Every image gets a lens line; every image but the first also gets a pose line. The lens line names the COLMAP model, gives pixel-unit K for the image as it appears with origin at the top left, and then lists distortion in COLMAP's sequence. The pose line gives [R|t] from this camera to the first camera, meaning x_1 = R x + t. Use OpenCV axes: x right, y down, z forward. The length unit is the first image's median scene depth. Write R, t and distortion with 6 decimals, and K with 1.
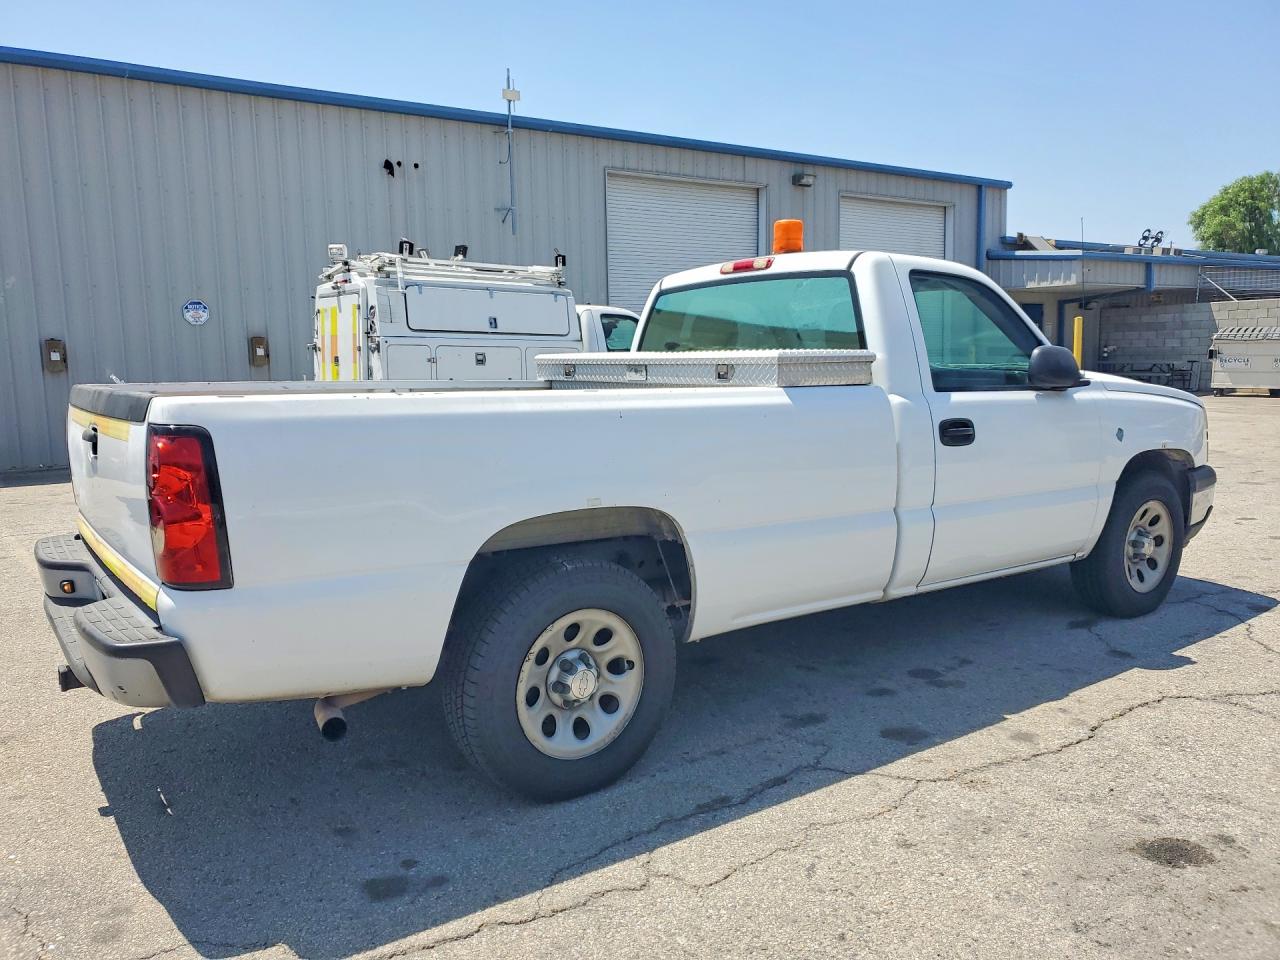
lens RADIAL K [[994.7, 0, 640.0], [0, 994.7, 480.0], [0, 0, 1]] dist [0.006429, 0.006085]
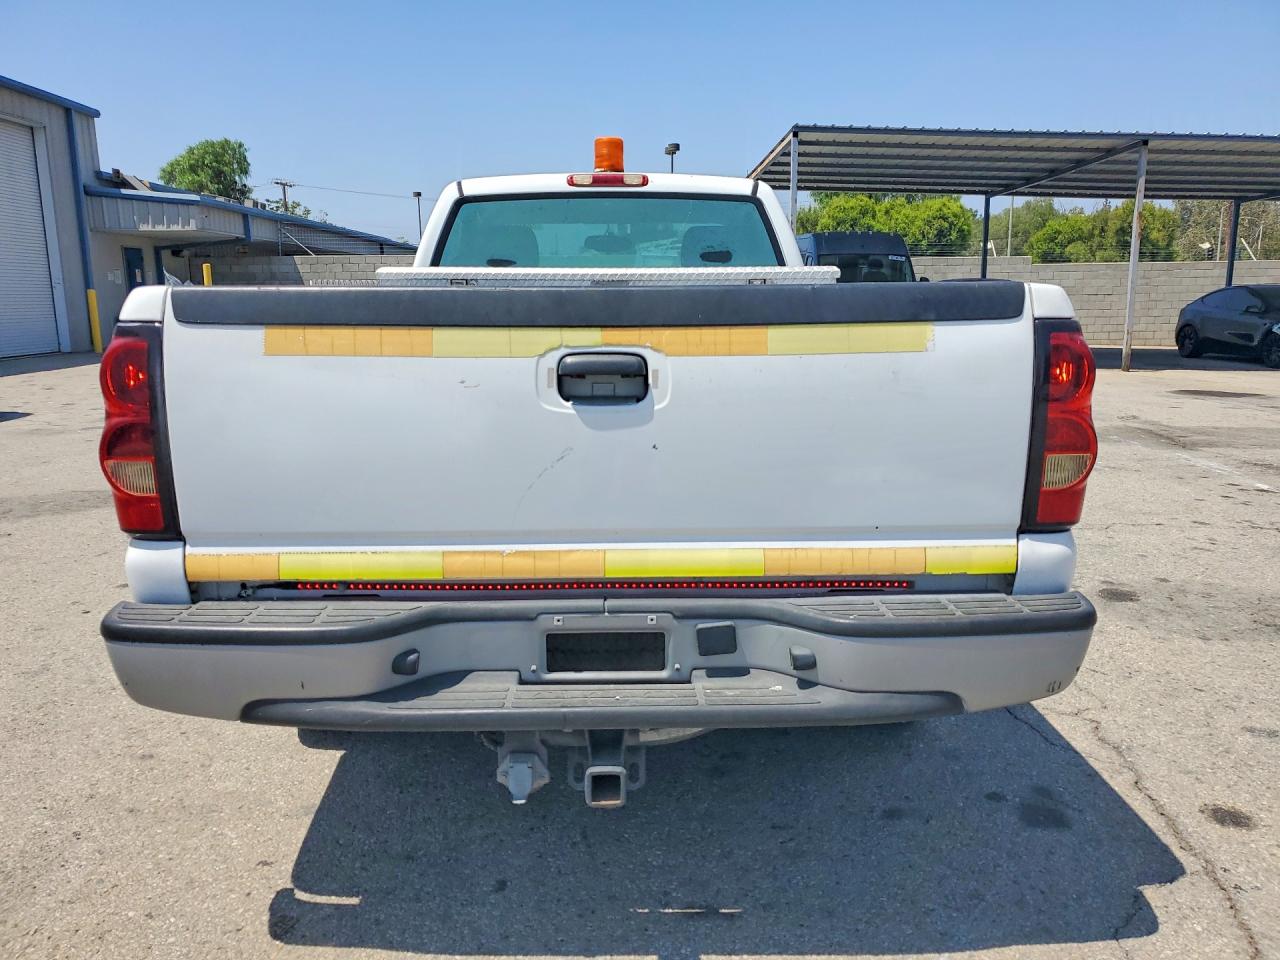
lens RADIAL K [[980.5, 0, 640.0], [0, 980.5, 480.0], [0, 0, 1]] dist [0.008085, 0.006510]
pose [[0.560662, -0.138401, 0.816397, -0.140042], [0.100136, 0.990030, 0.099068, -0.004252], [-0.821968, 0.026207, 0.568930, 0.091836]]
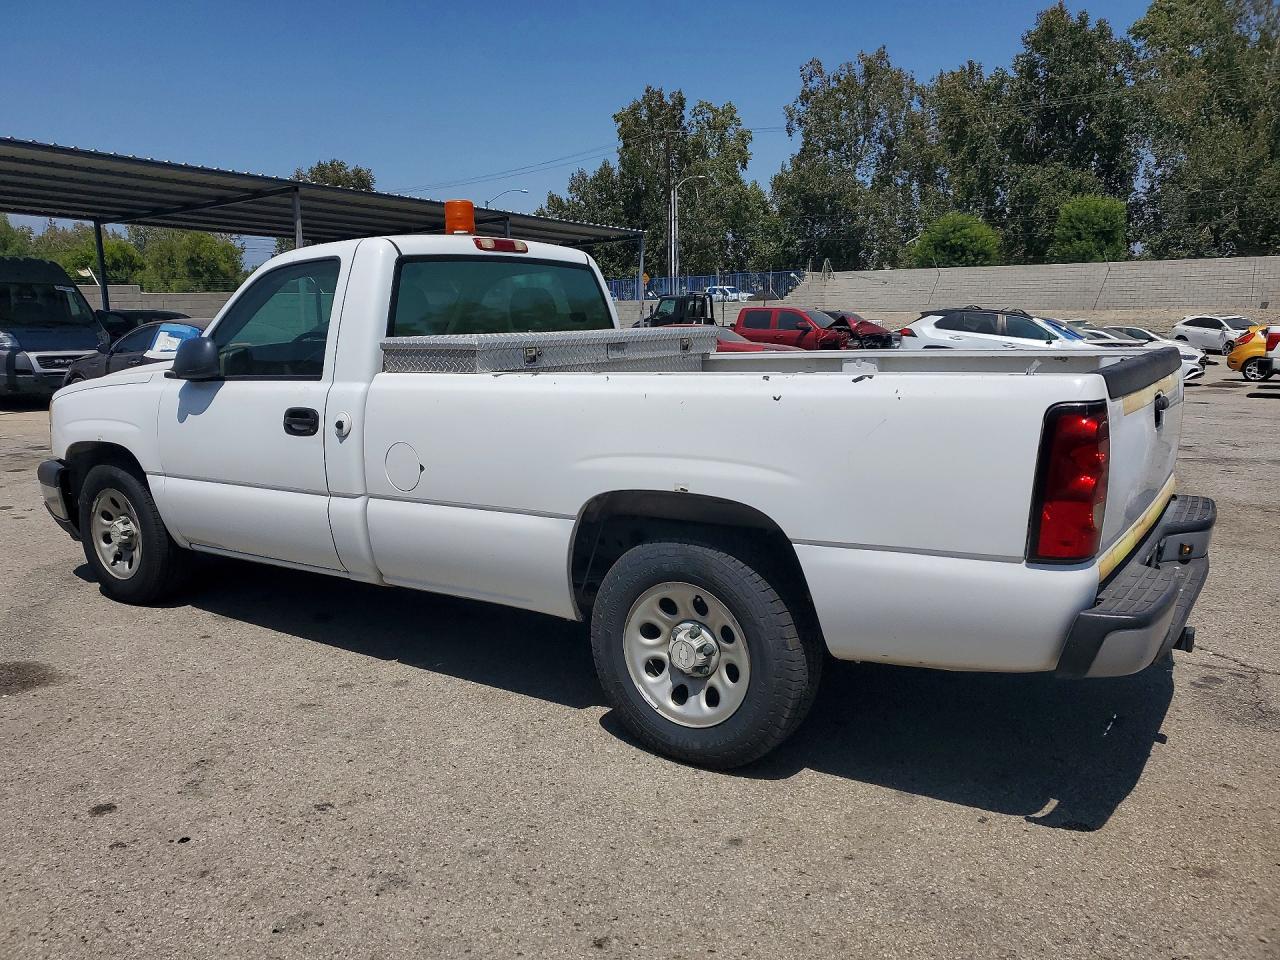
lens RADIAL K [[994.9, 0, 626.9], [0, 994.9, 455.9], [0, 0, 1]] dist [0.012641, 0.003425]
pose [[-0.340208, -0.114439, 0.933361, -0.183519], [0.137971, 0.975750, 0.169927, -0.033042], [-0.930173, 0.186588, -0.316169, 0.254059]]
